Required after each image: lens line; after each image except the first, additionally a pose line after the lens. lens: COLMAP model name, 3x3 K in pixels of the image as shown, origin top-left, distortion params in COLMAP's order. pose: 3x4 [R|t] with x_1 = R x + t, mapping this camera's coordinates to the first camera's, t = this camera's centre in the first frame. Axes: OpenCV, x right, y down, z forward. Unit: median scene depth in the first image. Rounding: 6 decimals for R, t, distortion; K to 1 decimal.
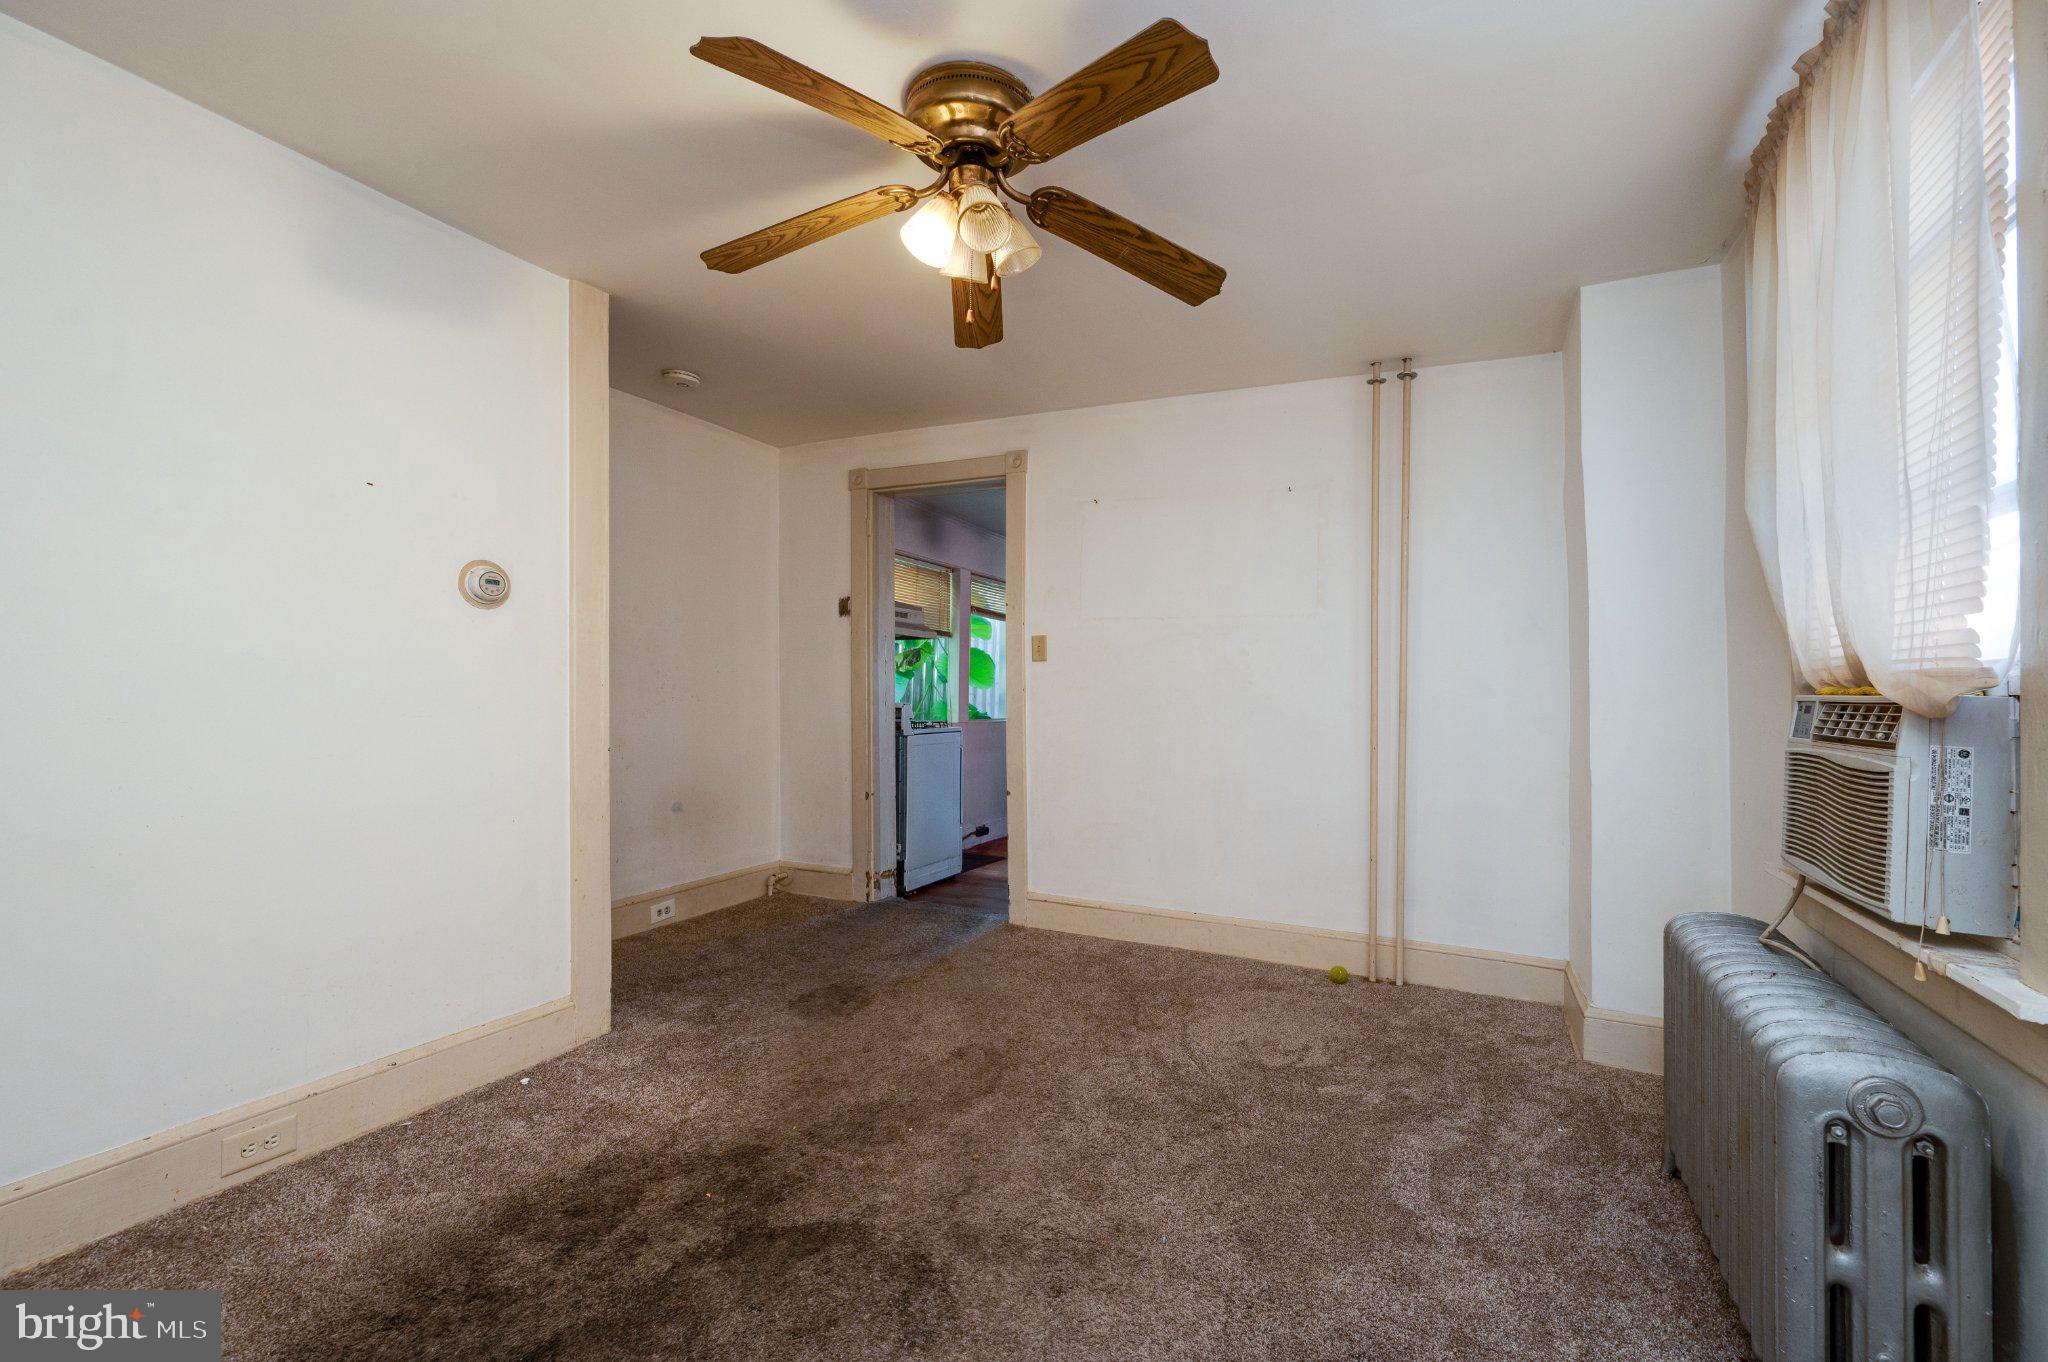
lens RADIAL K [[837.7, 0, 1098.2], [0, 837.7, 679.9], [0, 0, 1]] dist [-0.001079, -0.000456]
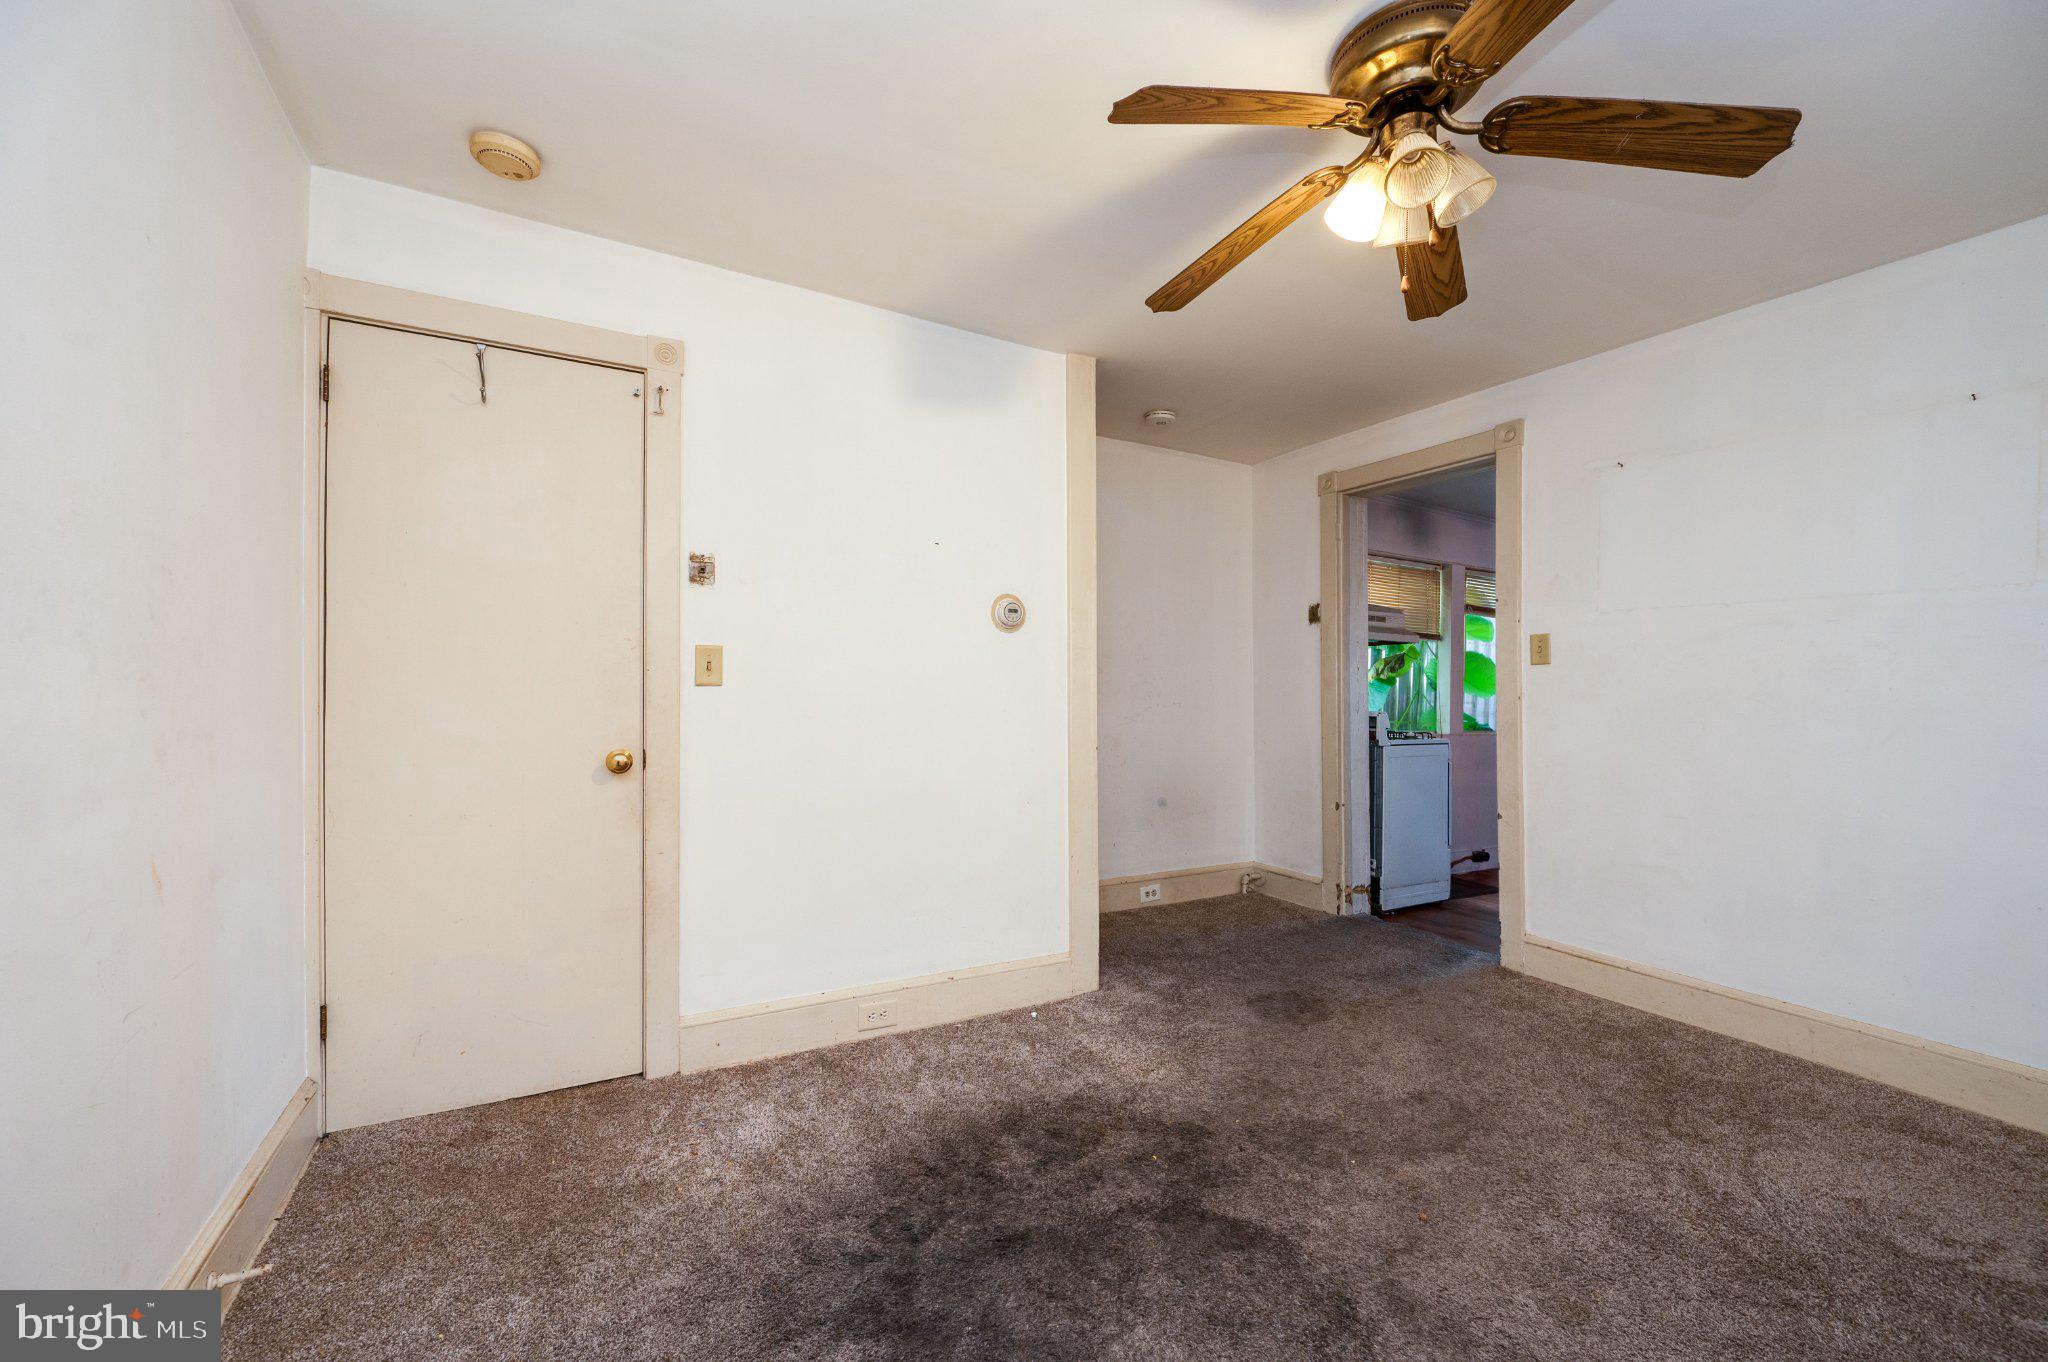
lens RADIAL K [[825.6, 0, 1030.5], [0, 825.6, 691.0], [0, 0, 1]] dist [-0.000072, -0.000323]
pose [[0.792473, -0.002377, -0.609902, 0.052374], [0.004644, 0.999987, 0.002137, 0.000830], [0.609889, -0.004526, 0.792474, 0.036315]]
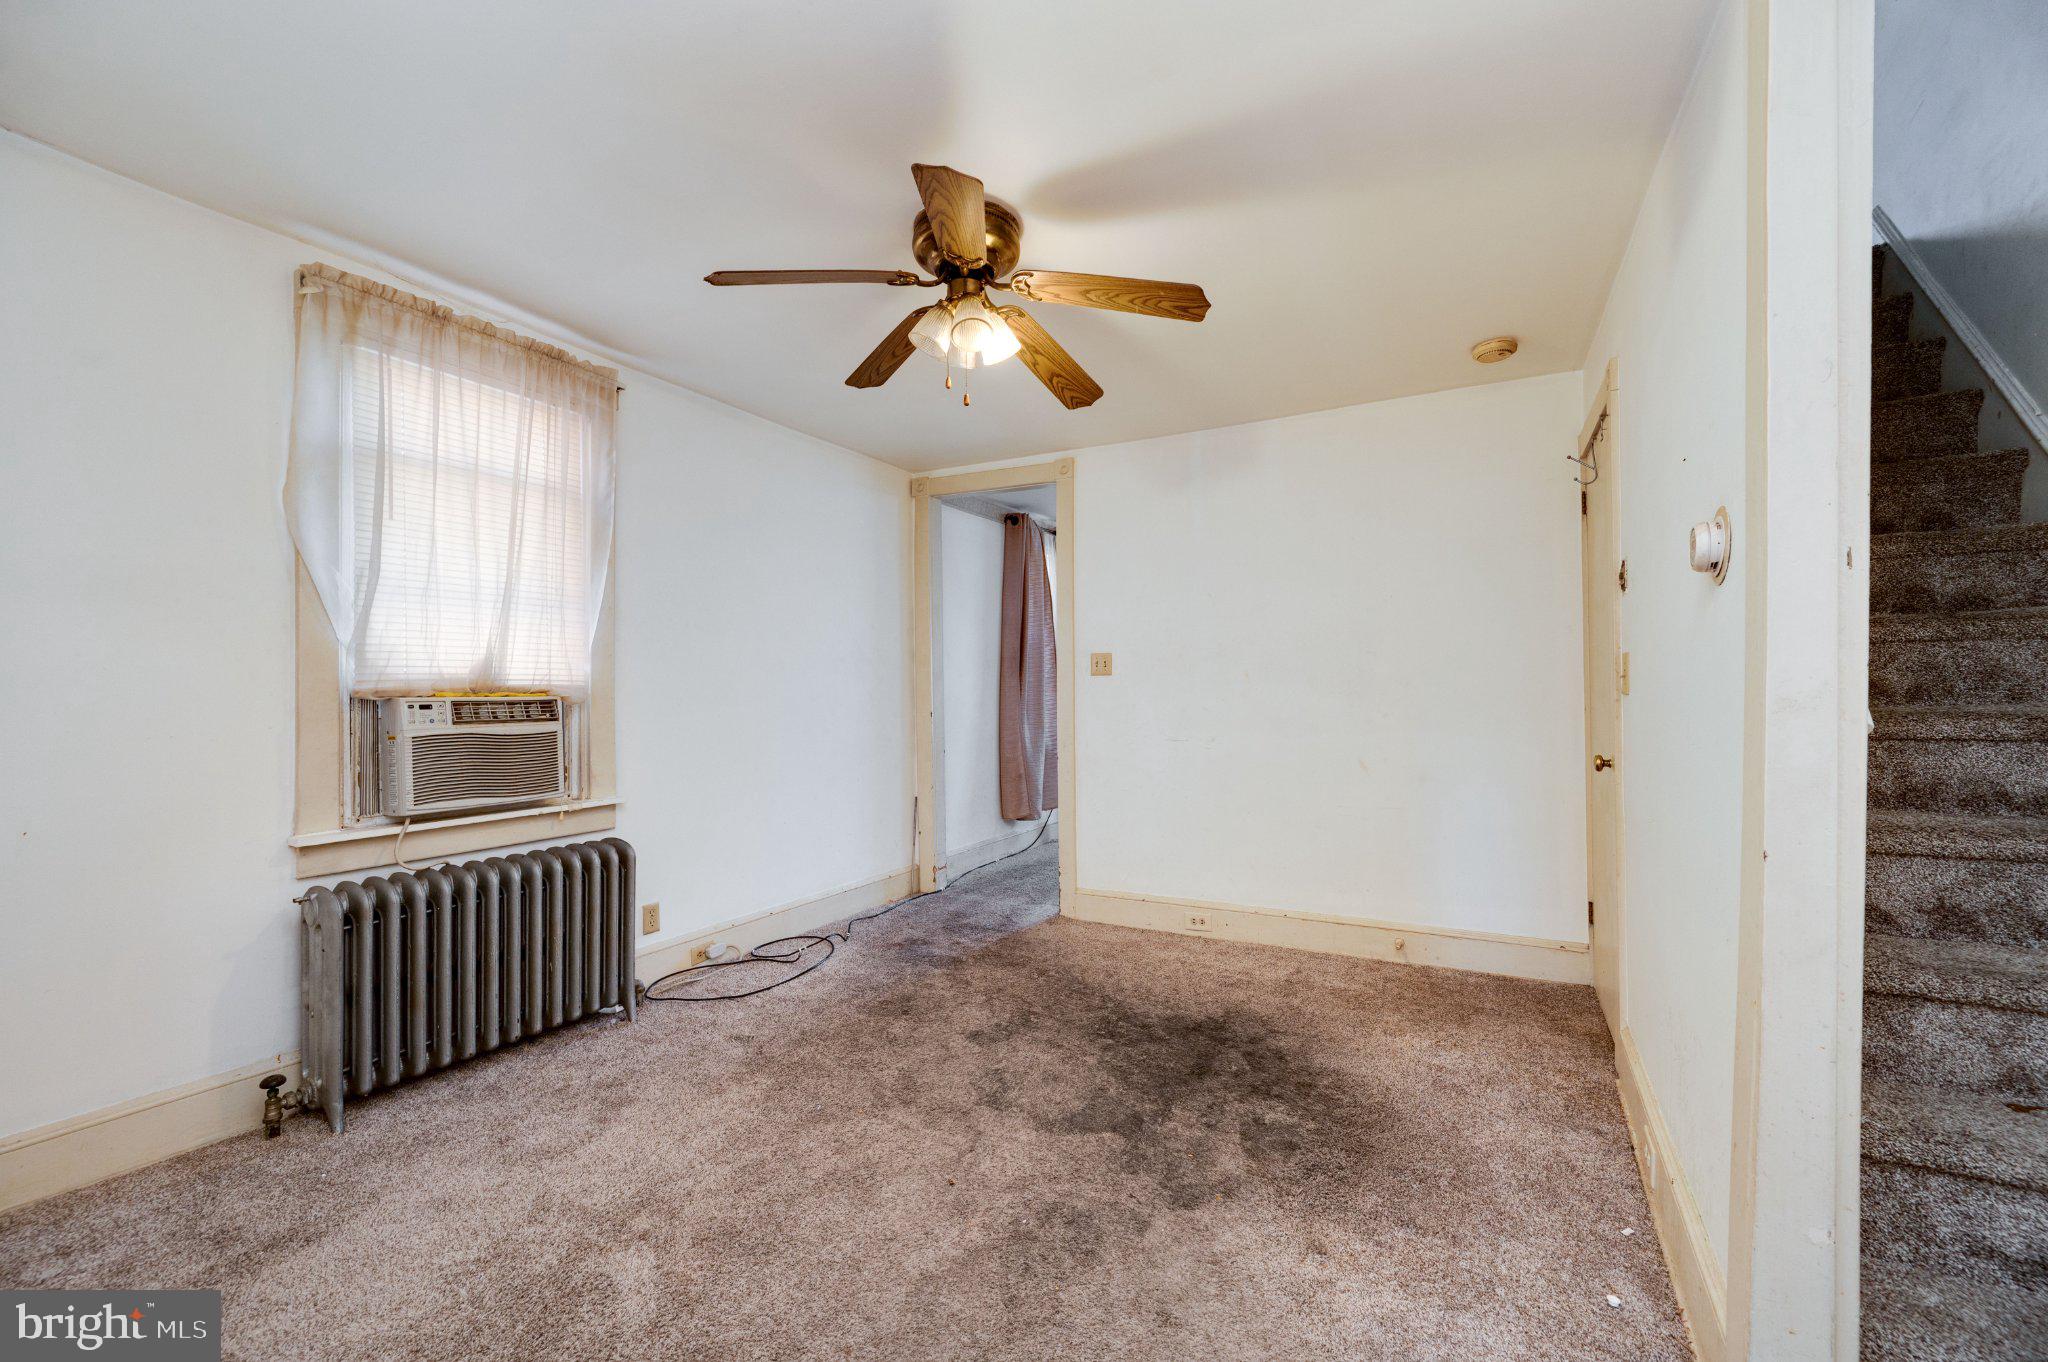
lens RADIAL K [[825.6, 0, 1030.5], [0, 825.6, 691.0], [0, 0, 1]] dist [-0.000072, -0.000323]
pose [[-0.995532, -0.002302, 0.094392, -0.278004], [-0.002688, 0.999989, -0.003962, -0.006465], [-0.094381, -0.004198, -0.995527, 1.673914]]
